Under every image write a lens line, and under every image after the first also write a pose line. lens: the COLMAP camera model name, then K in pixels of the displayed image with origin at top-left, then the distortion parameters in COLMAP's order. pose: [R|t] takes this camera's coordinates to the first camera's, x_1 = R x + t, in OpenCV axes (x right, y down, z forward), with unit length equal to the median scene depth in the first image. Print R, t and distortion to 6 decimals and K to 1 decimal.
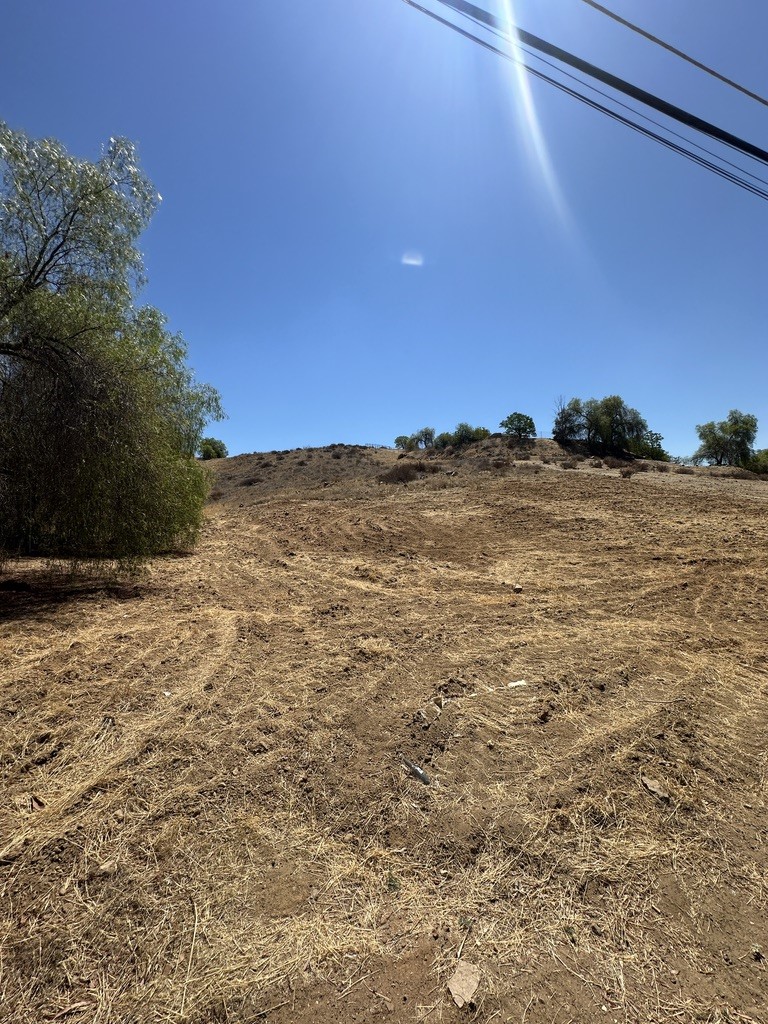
lens RADIAL K [[409.1, 0, 383.4], [0, 409.1, 516.4], [0, 0, 1]] dist [-0.001851, -0.000010]
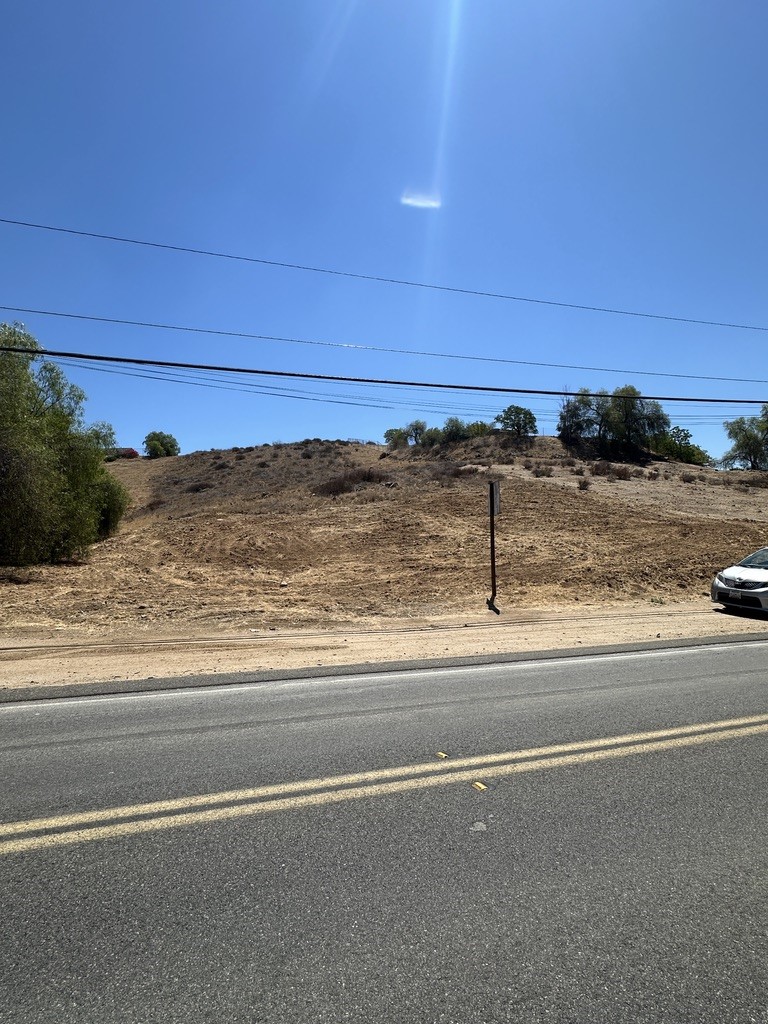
lens RADIAL K [[570.5, 0, 408.5], [0, 570.5, 517.0], [0, 0, 1]] dist [0.001107, -0.000200]
pose [[0.999670, 0.003708, -0.025425, 0.136535], [-0.004031, 0.999912, -0.012644, -0.008120], [0.025376, 0.012742, 0.999597, -0.173567]]
